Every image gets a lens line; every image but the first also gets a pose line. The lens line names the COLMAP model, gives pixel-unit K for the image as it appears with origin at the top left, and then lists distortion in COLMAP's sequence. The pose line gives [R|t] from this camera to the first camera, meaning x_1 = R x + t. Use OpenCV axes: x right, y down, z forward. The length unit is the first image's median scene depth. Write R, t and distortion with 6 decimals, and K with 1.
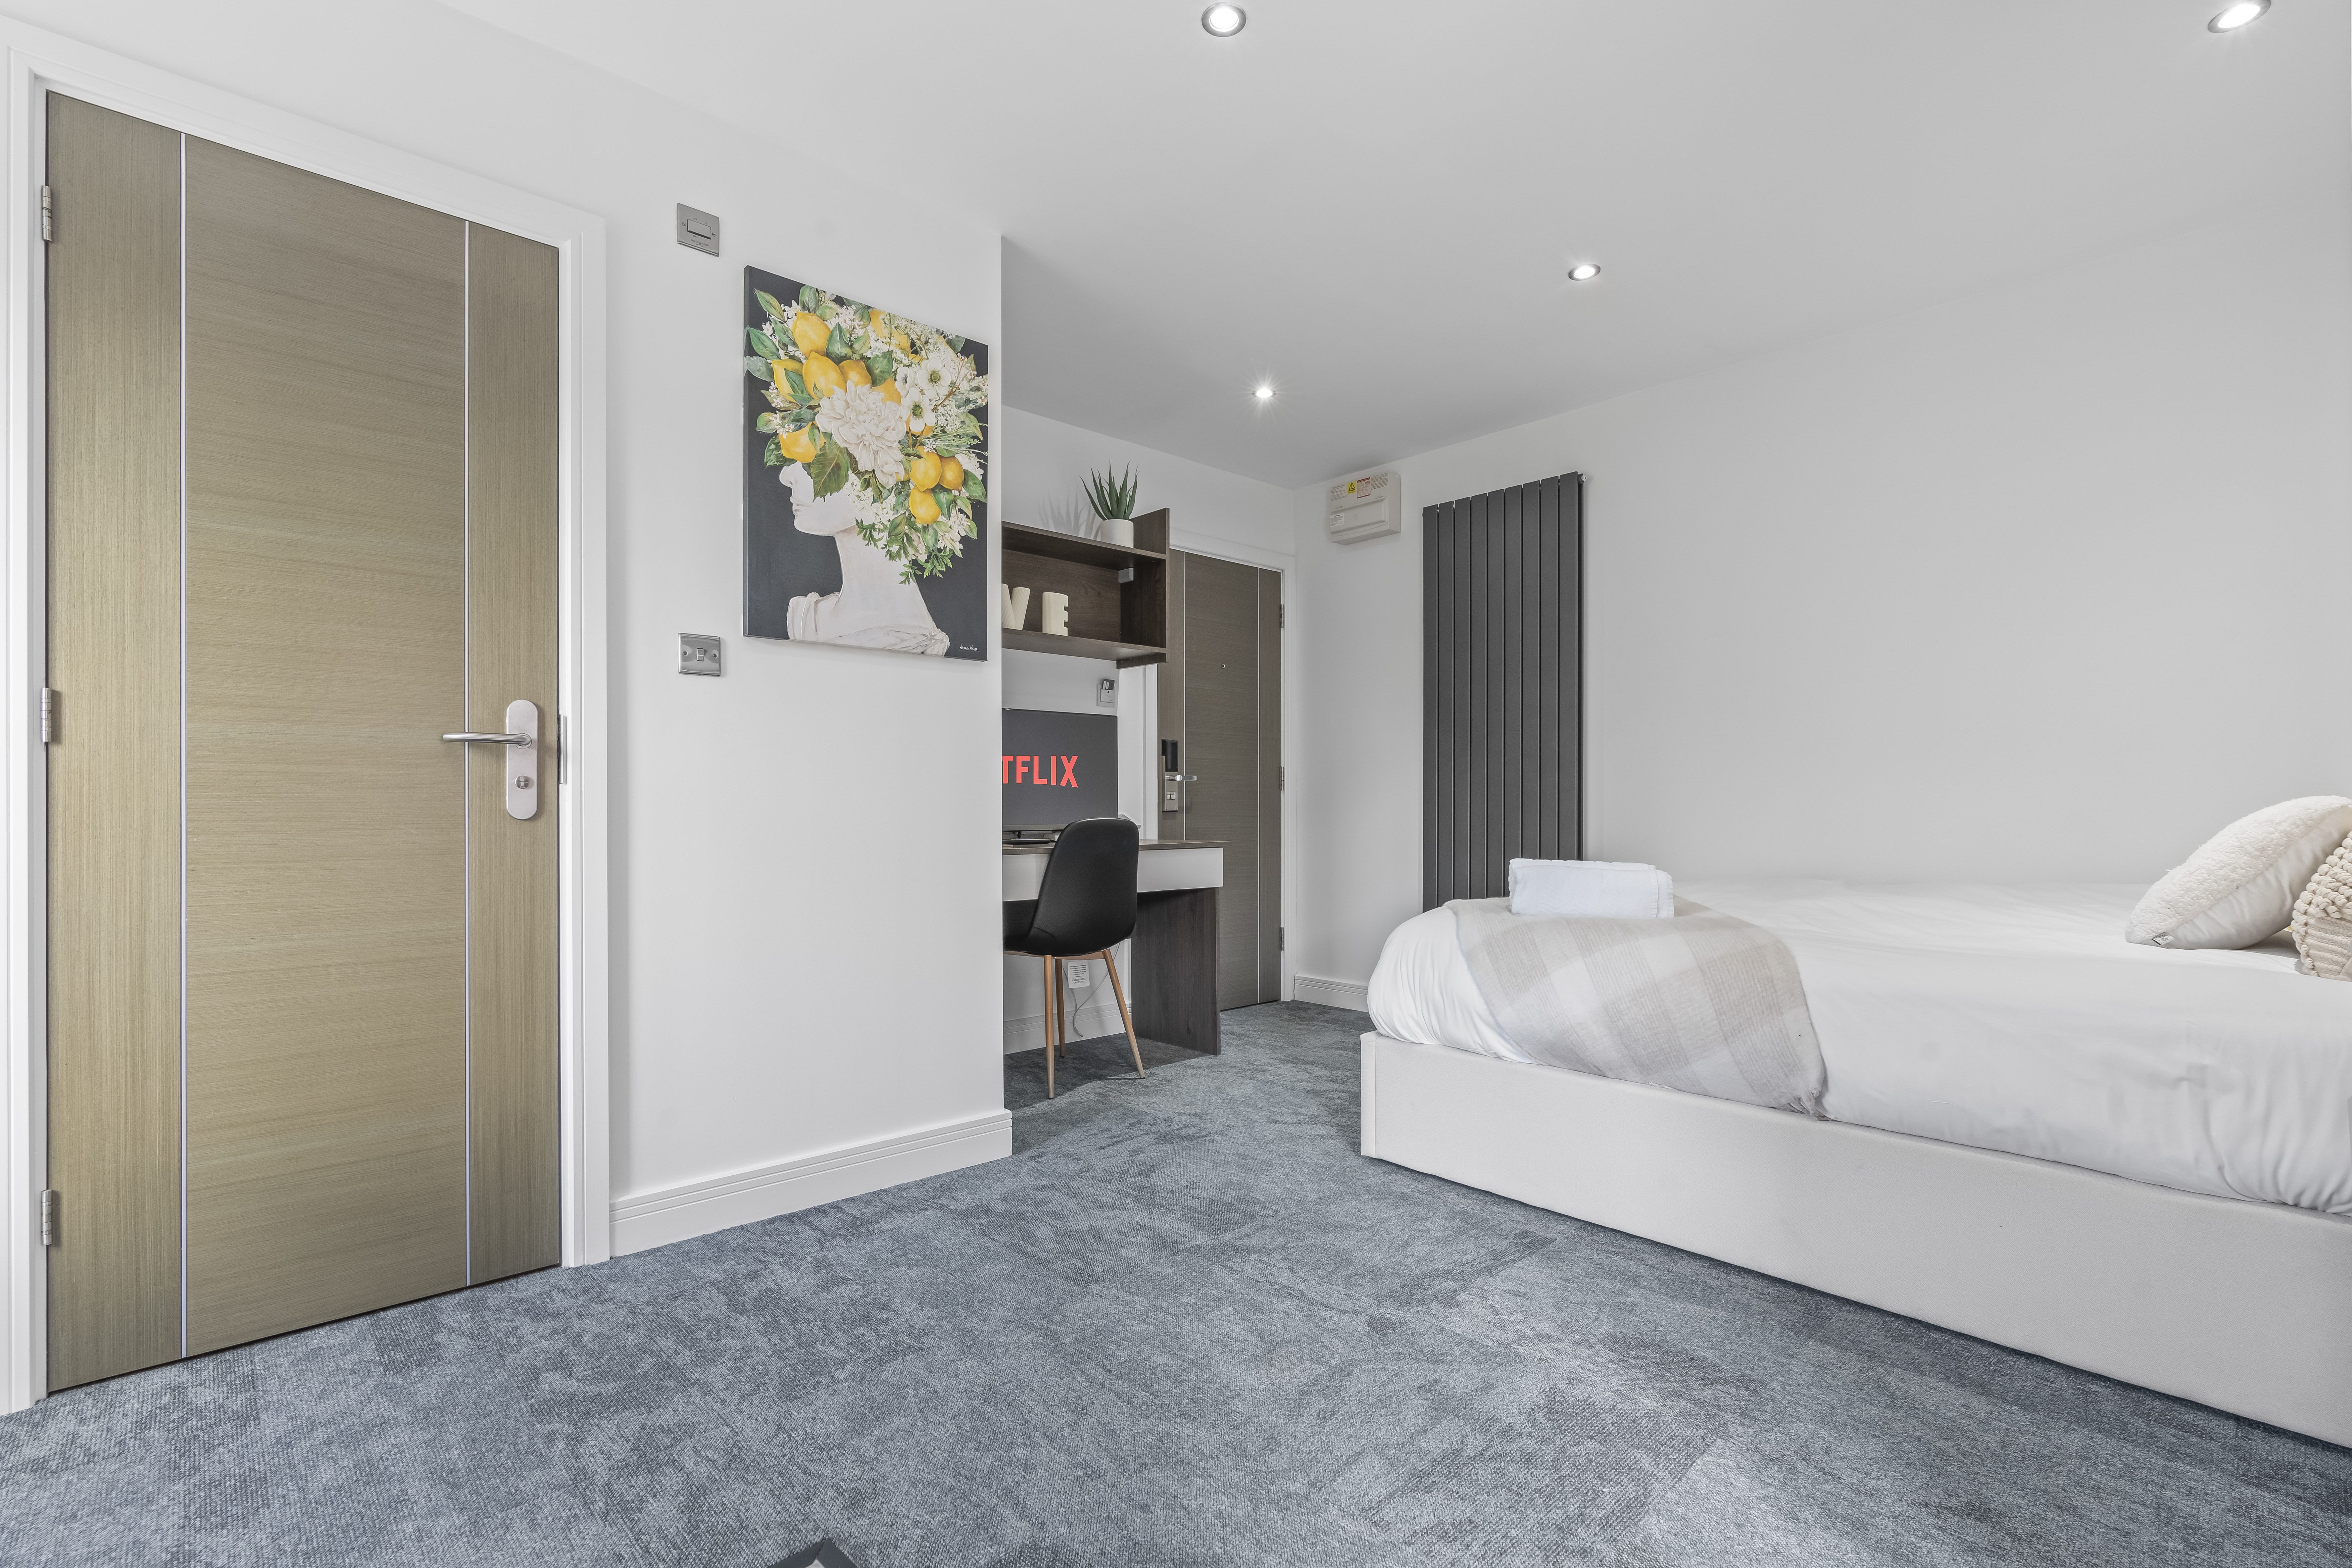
lens RADIAL K [[1059.4, 0, 1176.0], [0, 1059.4, 784.0], [0, 0, 1]] dist [-0.006205, 0.000167]
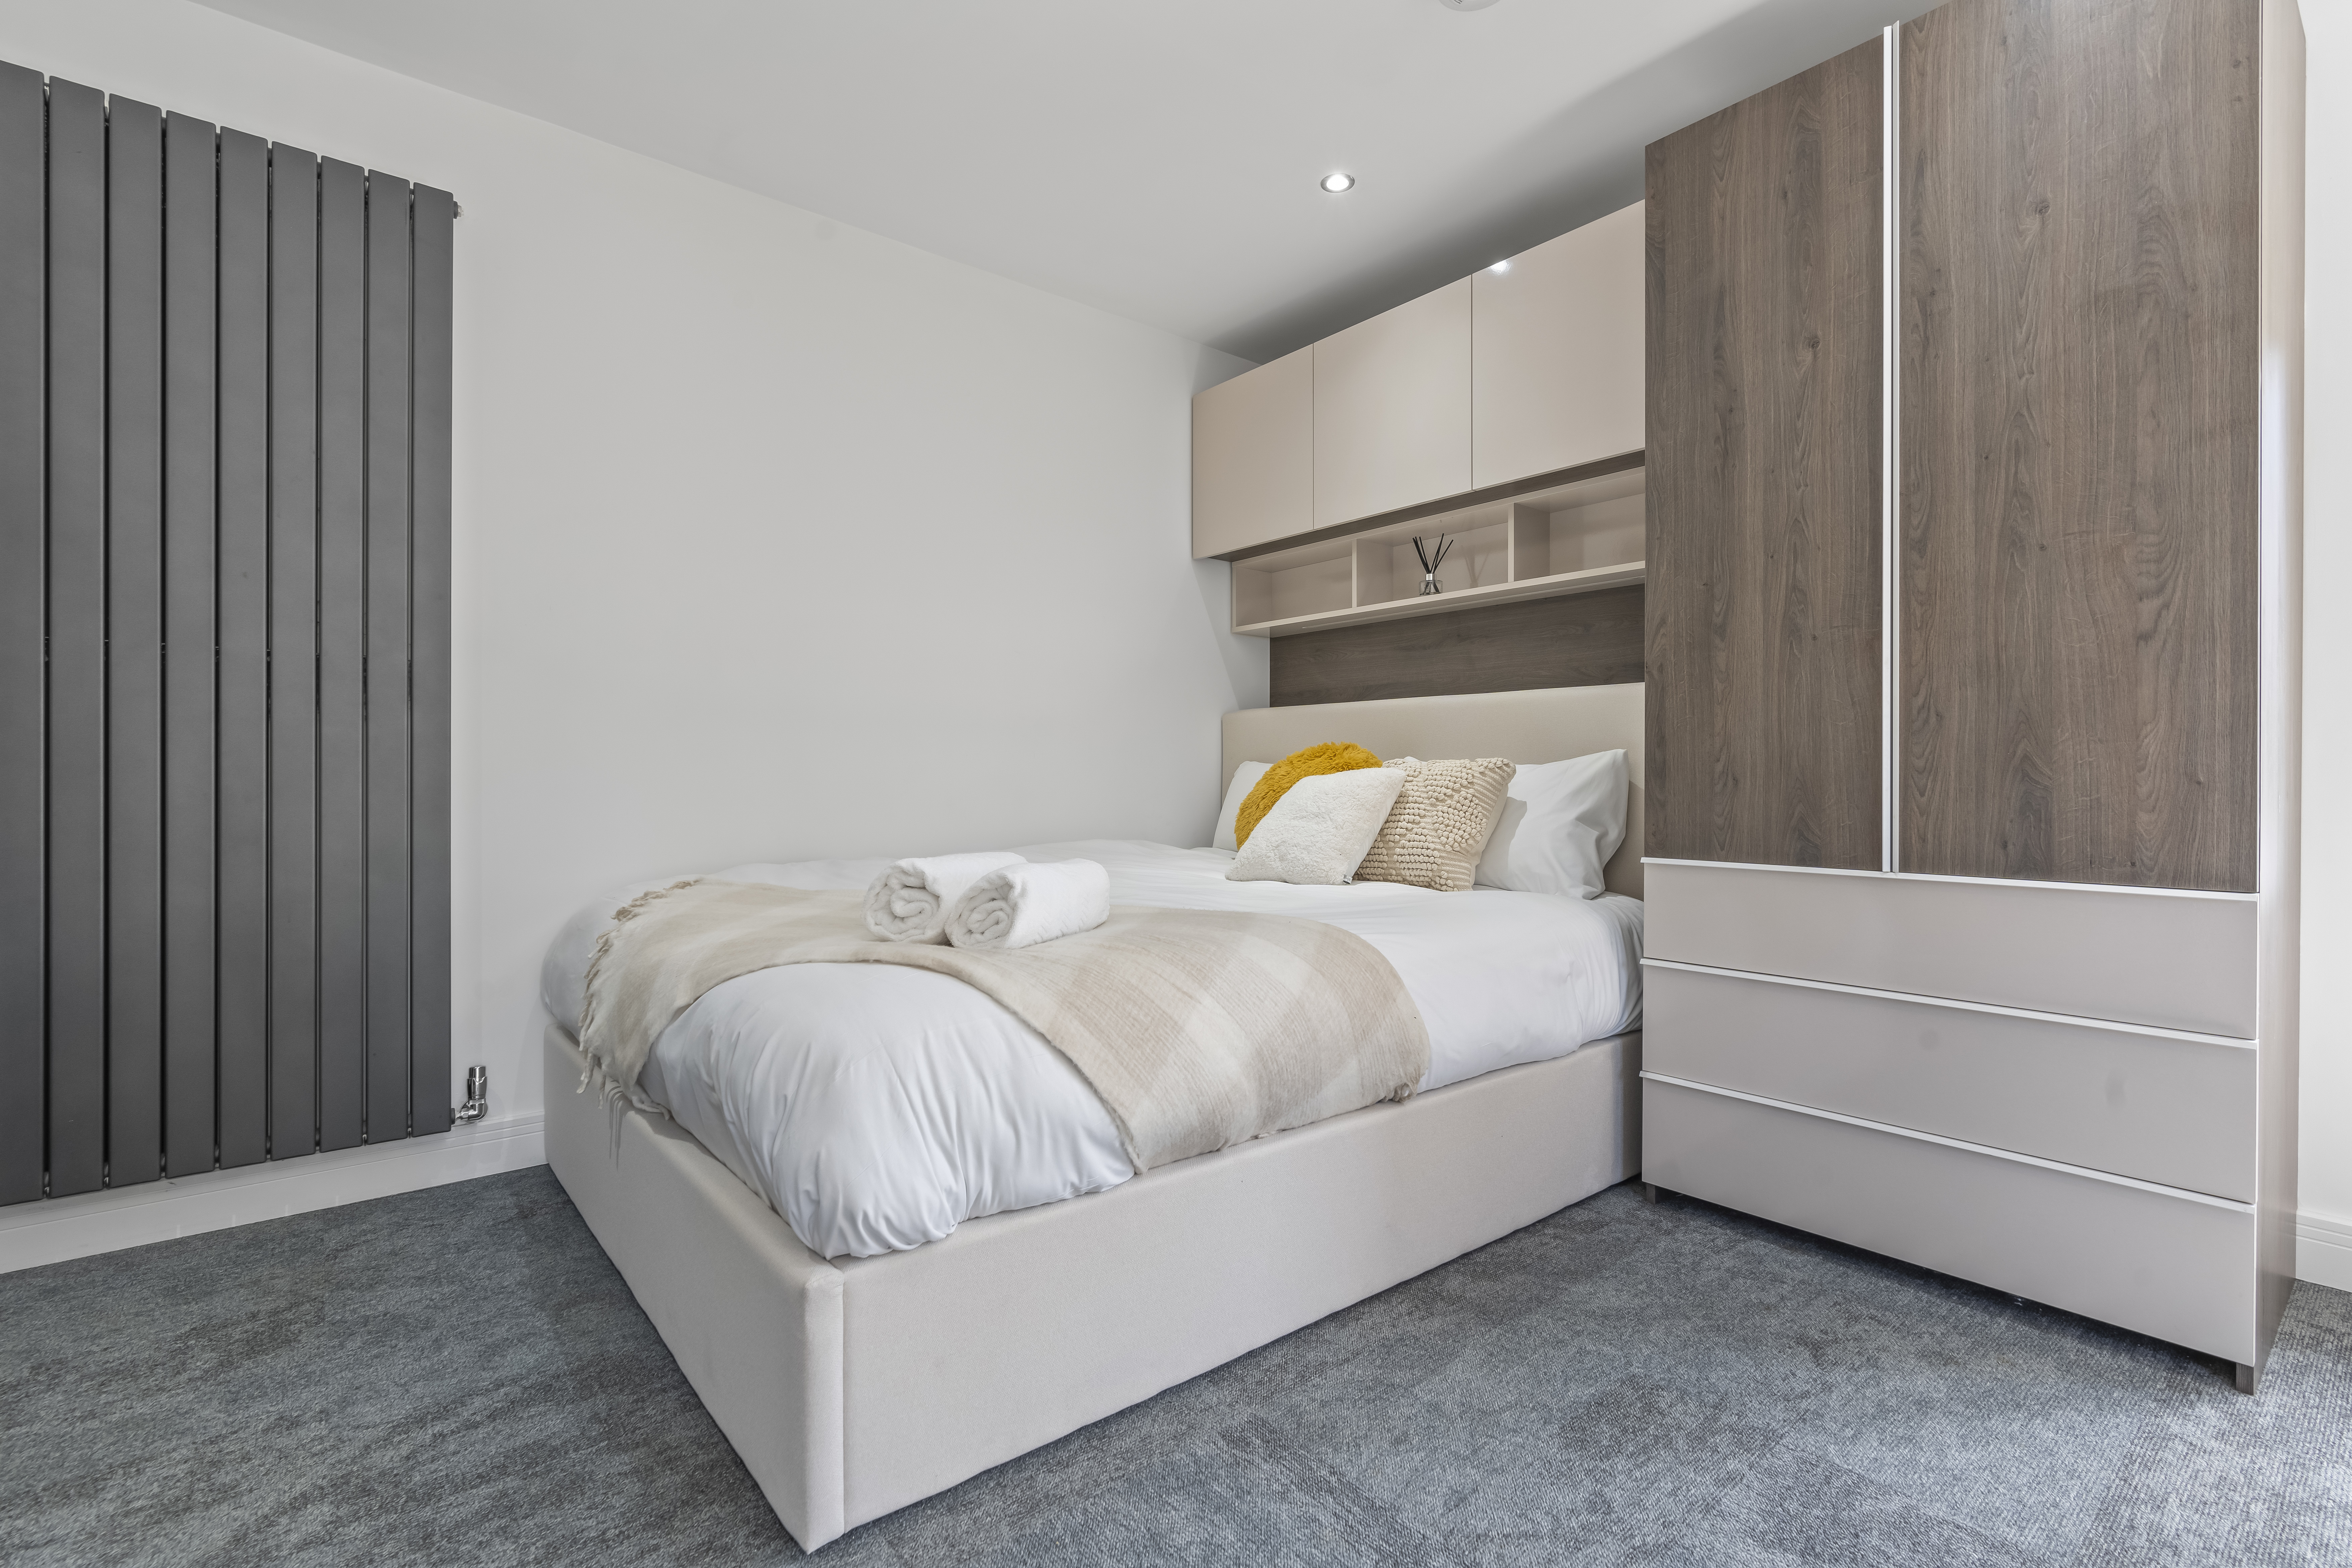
lens RADIAL K [[1059.4, 0, 1176.0], [0, 1059.4, 784.0], [0, 0, 1]] dist [-0.006205, 0.000167]
pose [[0.062991, -0.005161, 0.998001, -0.353905], [-0.023294, 0.999707, 0.006641, 0.029488], [-0.997742, -0.023666, 0.062852, 1.148164]]
